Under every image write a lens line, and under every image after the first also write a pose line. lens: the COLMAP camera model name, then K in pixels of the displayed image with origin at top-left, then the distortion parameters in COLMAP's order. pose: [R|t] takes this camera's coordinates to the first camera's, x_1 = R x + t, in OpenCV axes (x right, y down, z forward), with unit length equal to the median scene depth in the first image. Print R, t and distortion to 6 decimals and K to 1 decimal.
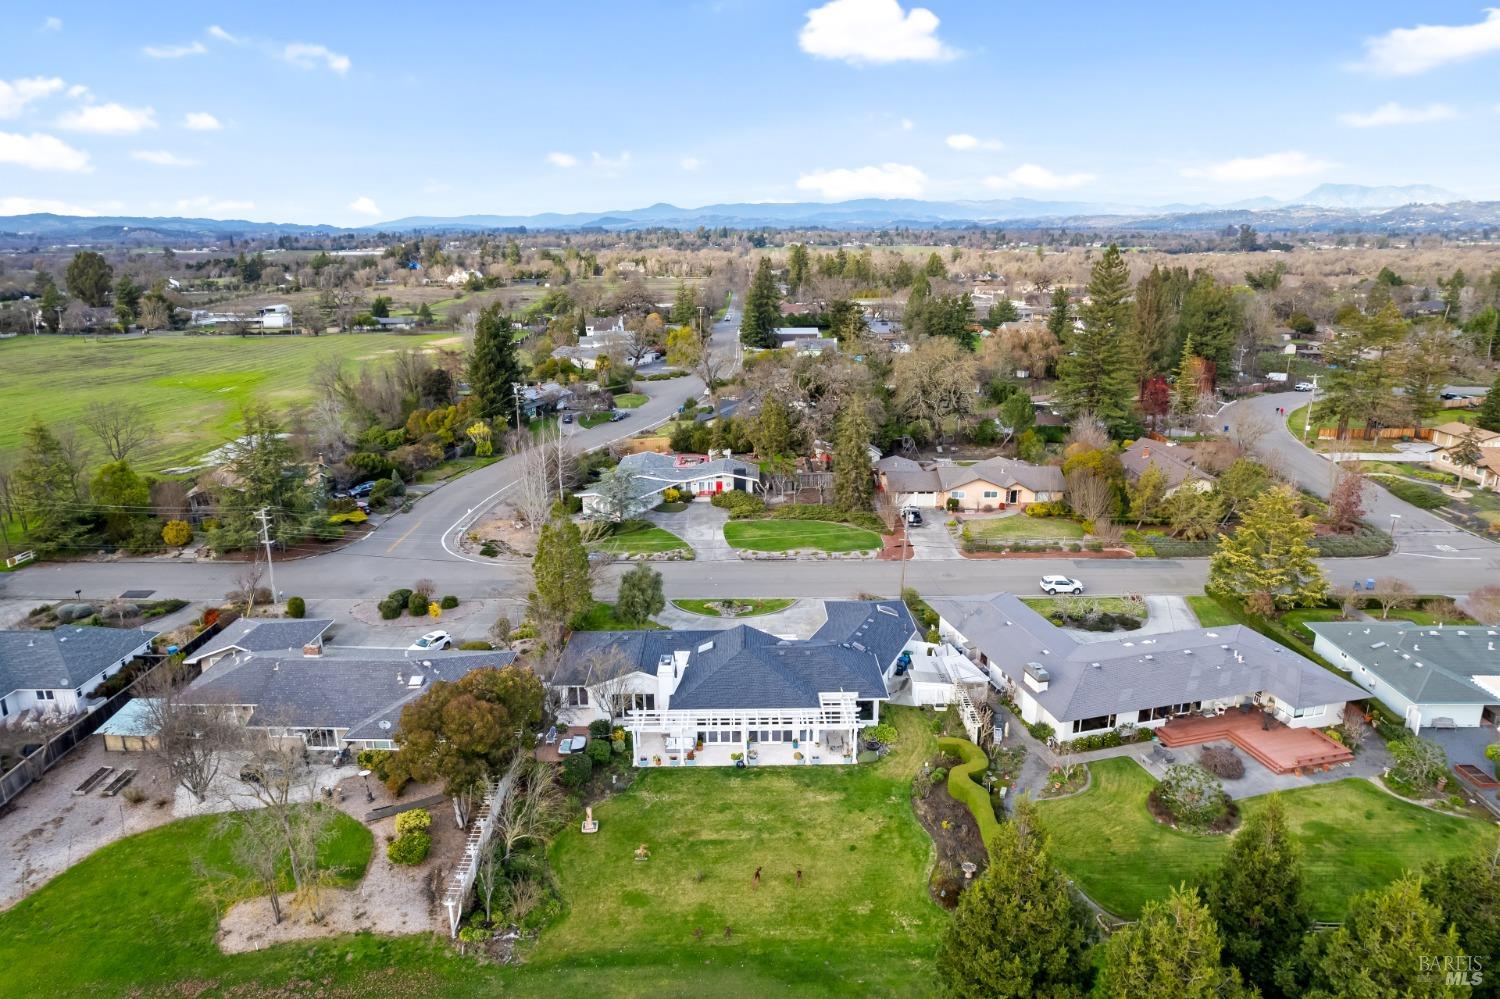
lens RADIAL K [[952.6, 0, 750.0], [0, 952.6, 499.5], [0, 0, 1]] dist [-0.079153, 0.061162]
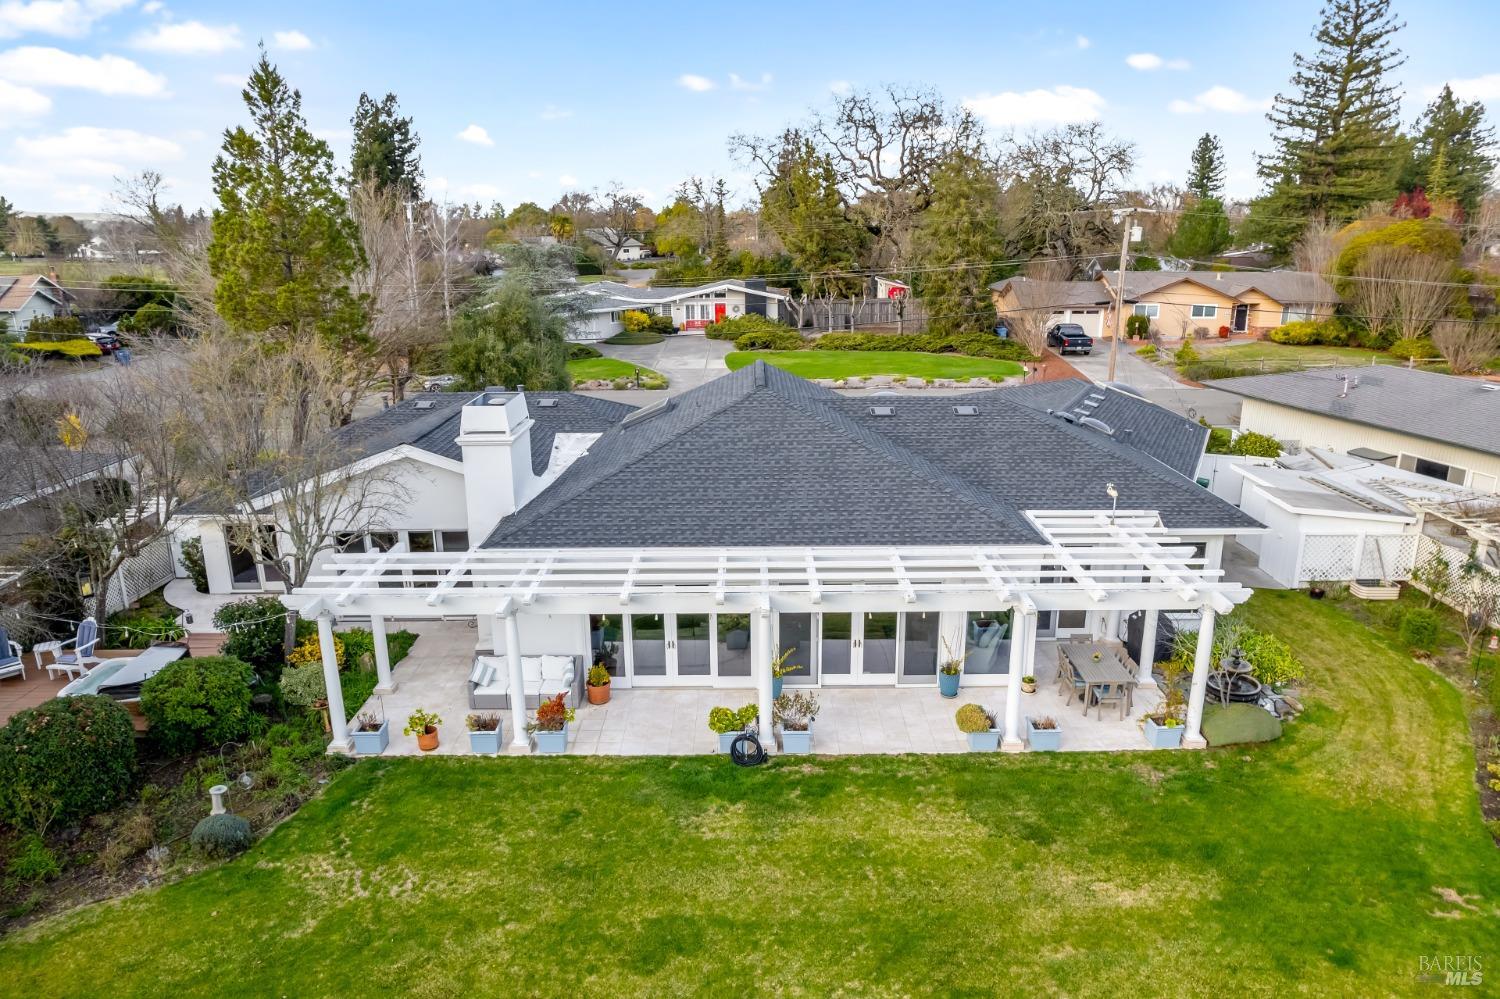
lens RADIAL K [[1038.5, 0, 746.3], [0, 1038.5, 527.3], [0, 0, 1]] dist [-0.090926, 0.090033]
pose [[0.999738, 0.001104, -0.022843, -0.003848], [-0.000897, 0.999958, 0.009074, 0.207061], [0.022852, -0.009051, 0.999698, 0.689430]]
